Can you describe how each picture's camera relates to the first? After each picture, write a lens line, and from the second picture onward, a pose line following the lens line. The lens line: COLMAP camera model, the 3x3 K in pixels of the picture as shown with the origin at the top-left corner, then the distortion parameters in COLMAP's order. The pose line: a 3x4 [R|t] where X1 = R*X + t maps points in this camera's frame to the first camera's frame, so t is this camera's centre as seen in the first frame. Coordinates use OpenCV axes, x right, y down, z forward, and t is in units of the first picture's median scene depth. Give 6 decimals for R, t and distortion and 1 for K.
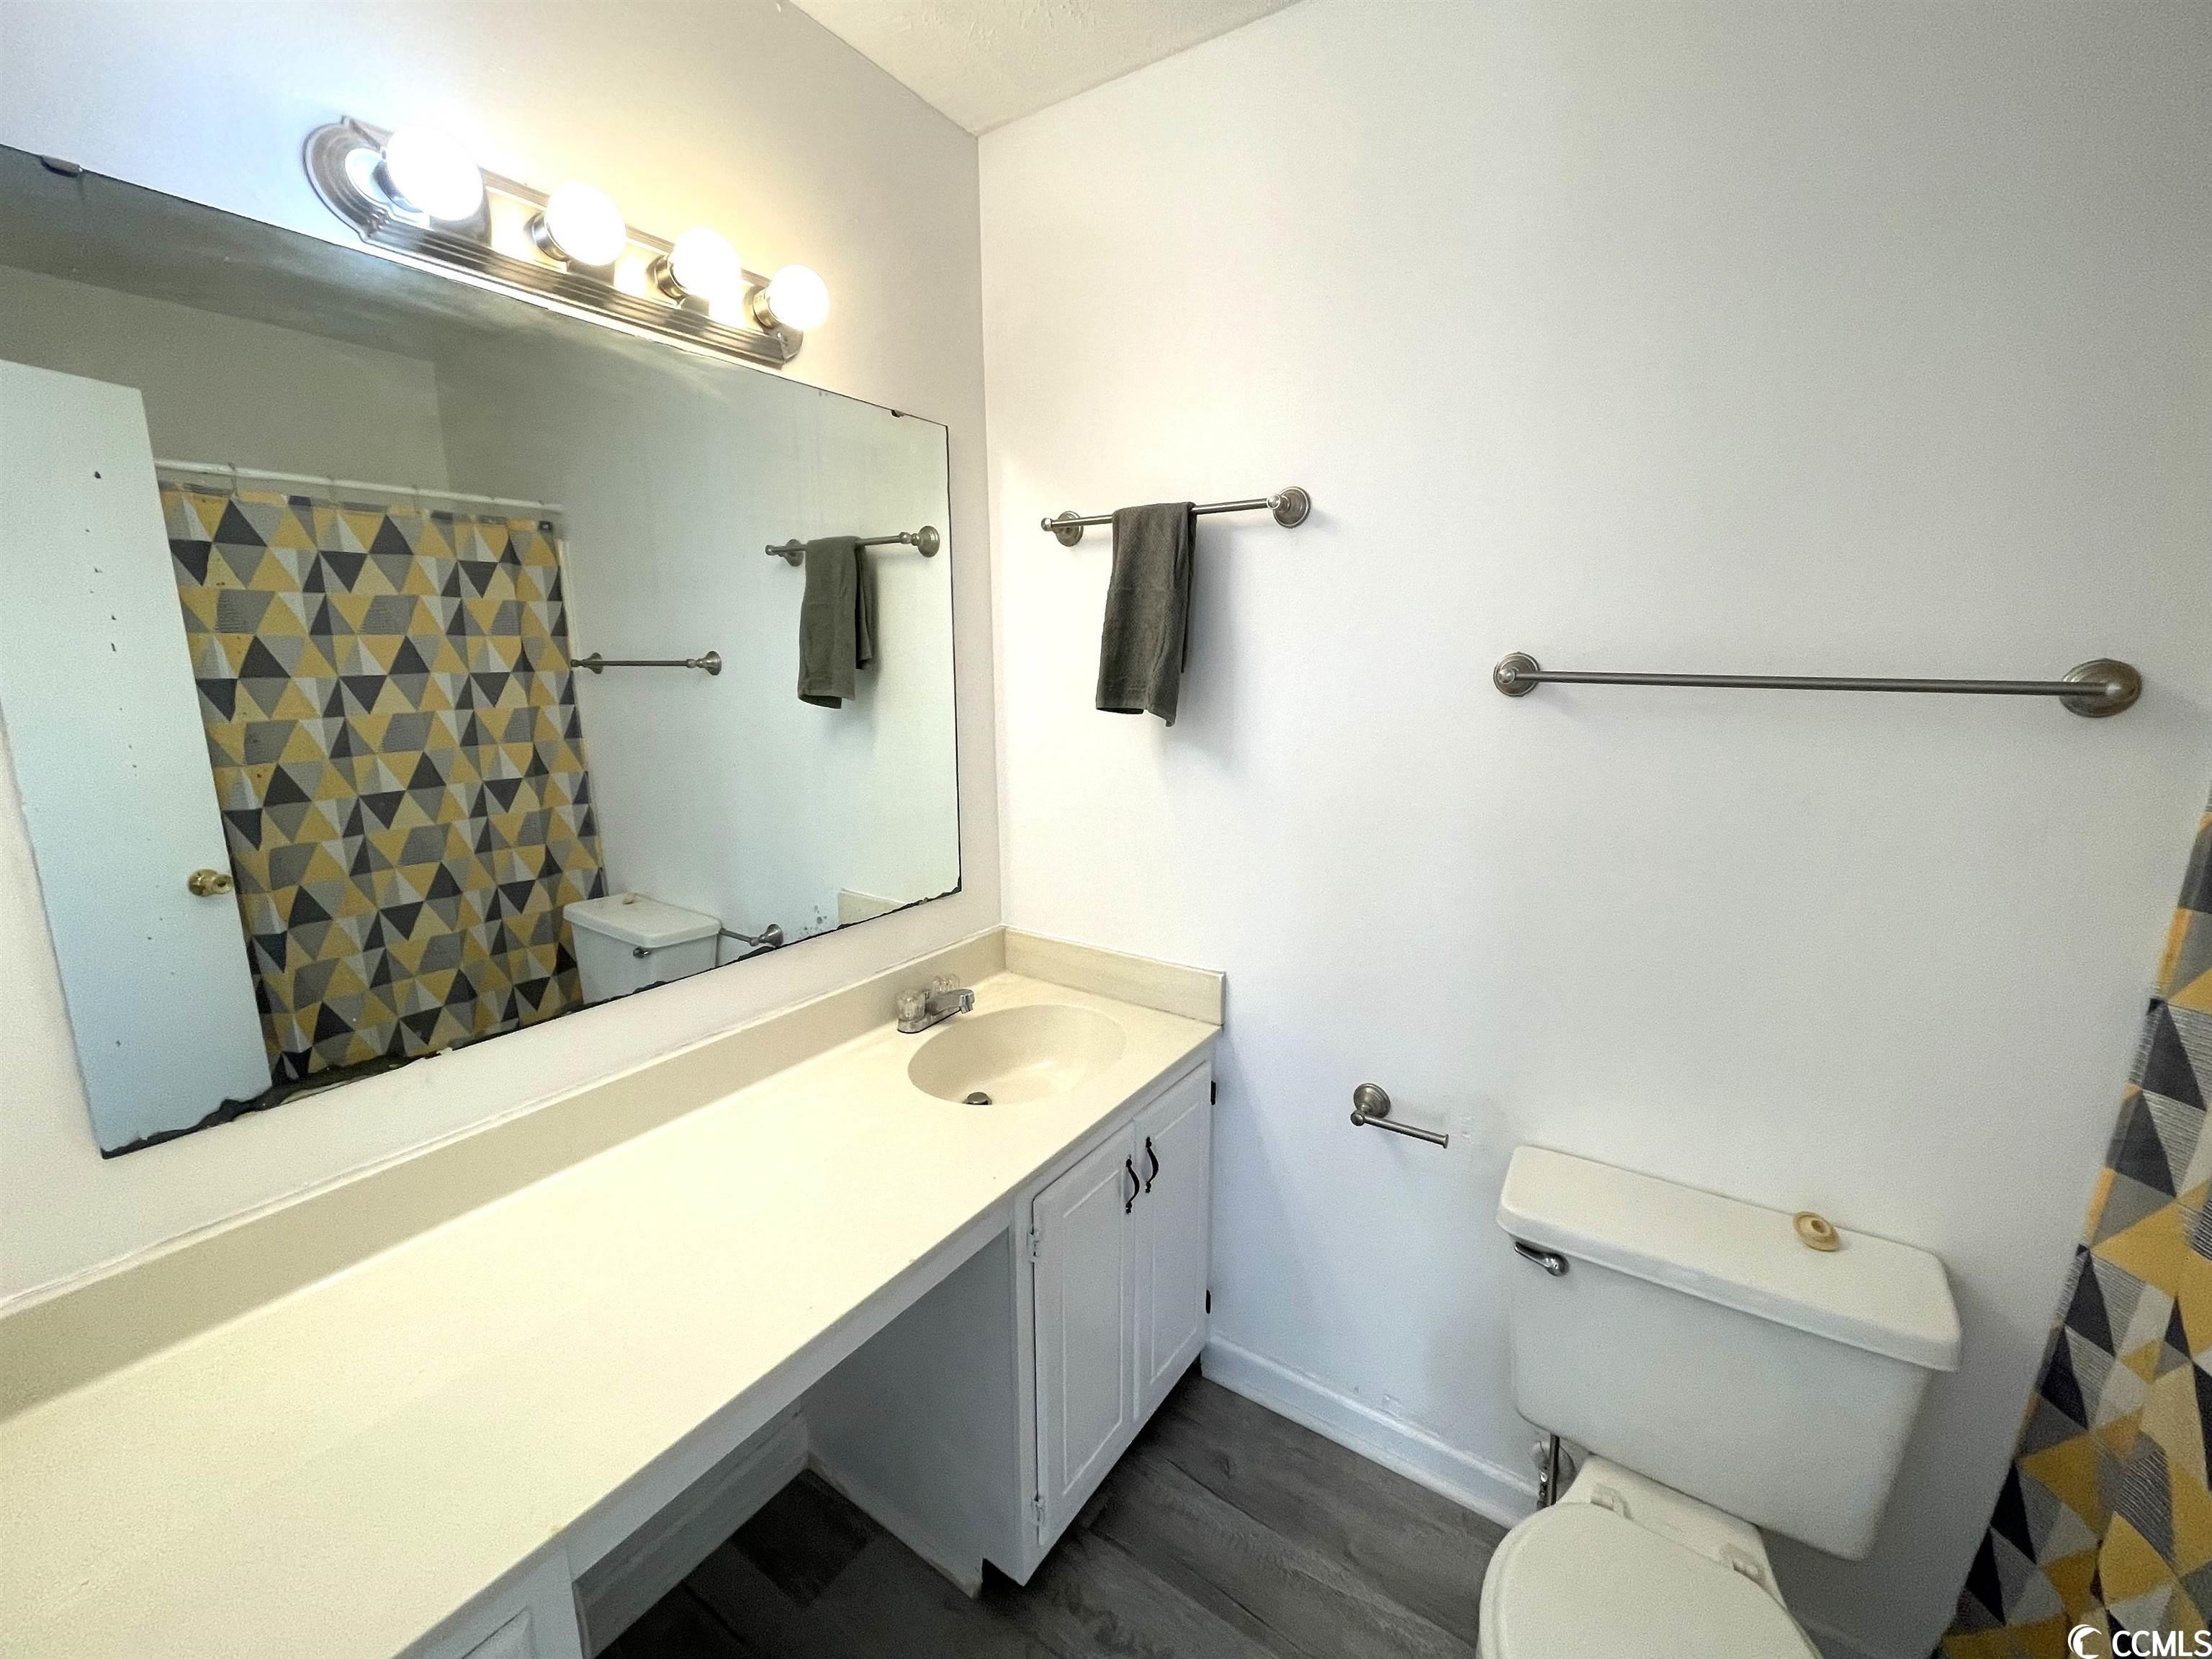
lens RADIAL K [[890.4, 0, 1107.5], [0, 890.4, 819.8], [0, 0, 1]] dist [-0.003124, 0.000498]
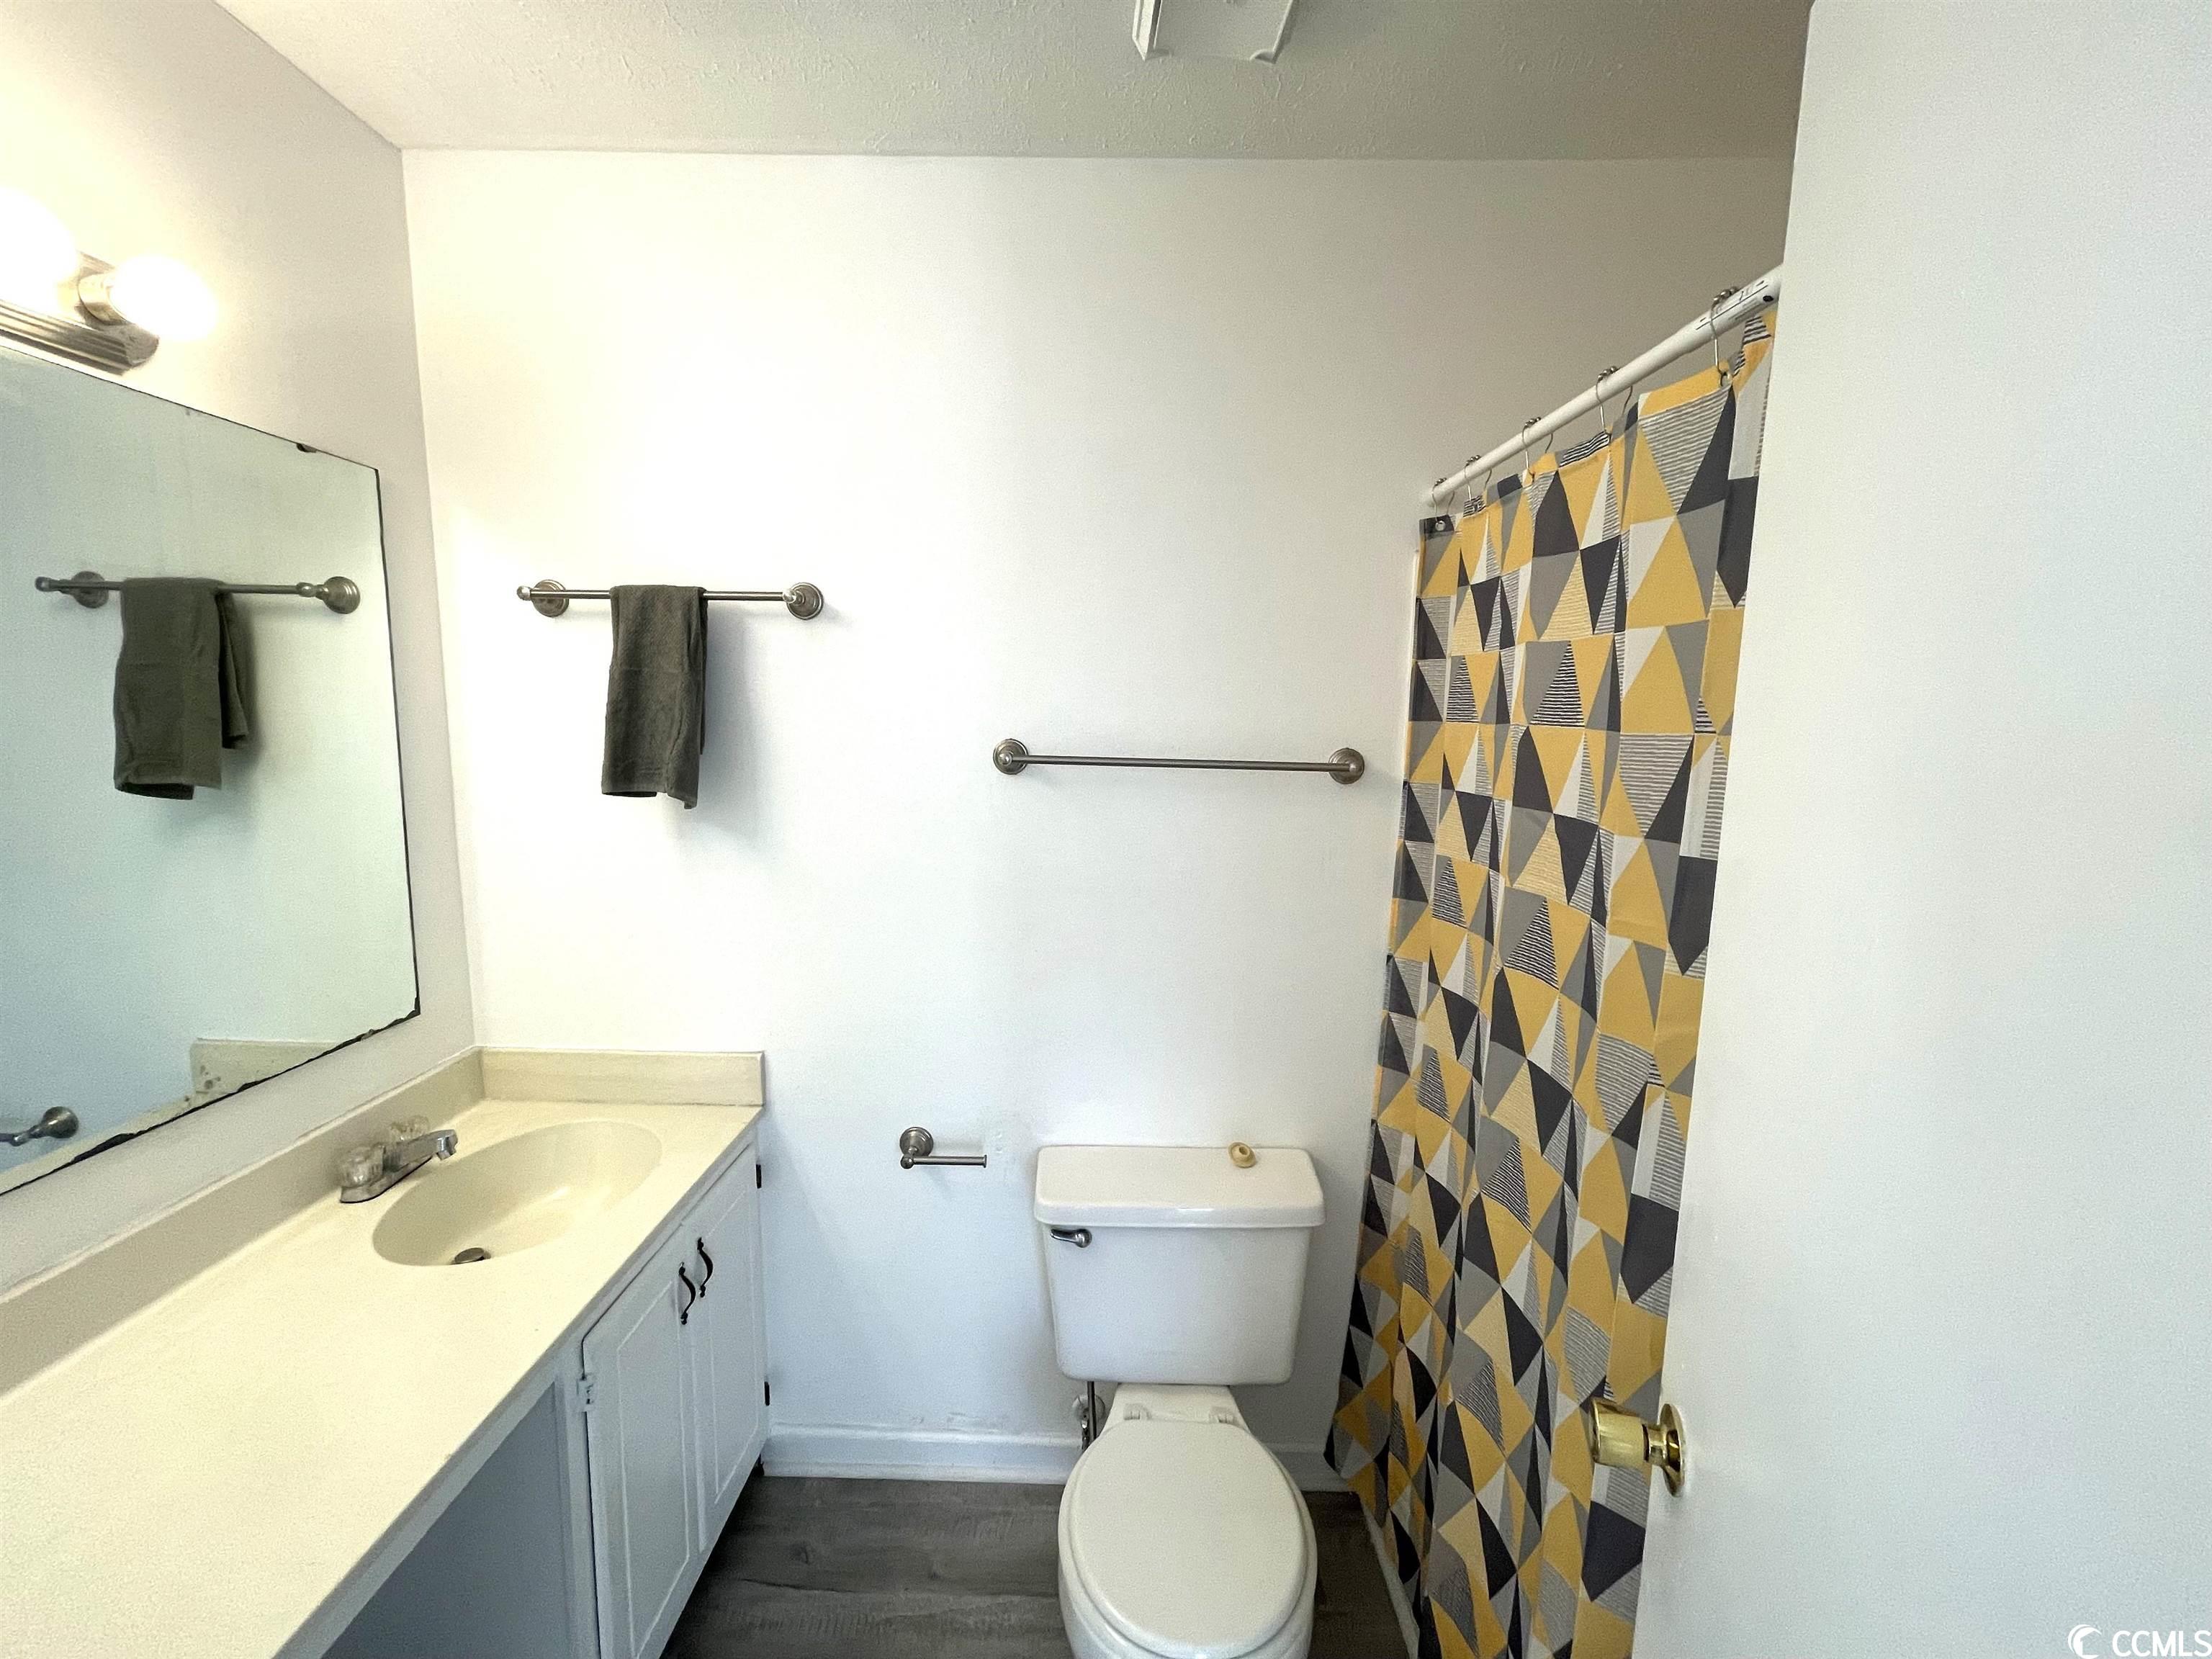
lens RADIAL K [[890.4, 0, 1107.5], [0, 890.4, 819.8], [0, 0, 1]] dist [-0.003124, 0.000498]
pose [[0.838712, -0.052633, 0.542026, -0.075652], [0.085587, 0.995689, -0.035748, -0.018630], [-0.537807, 0.076373, 0.839601, -0.068259]]
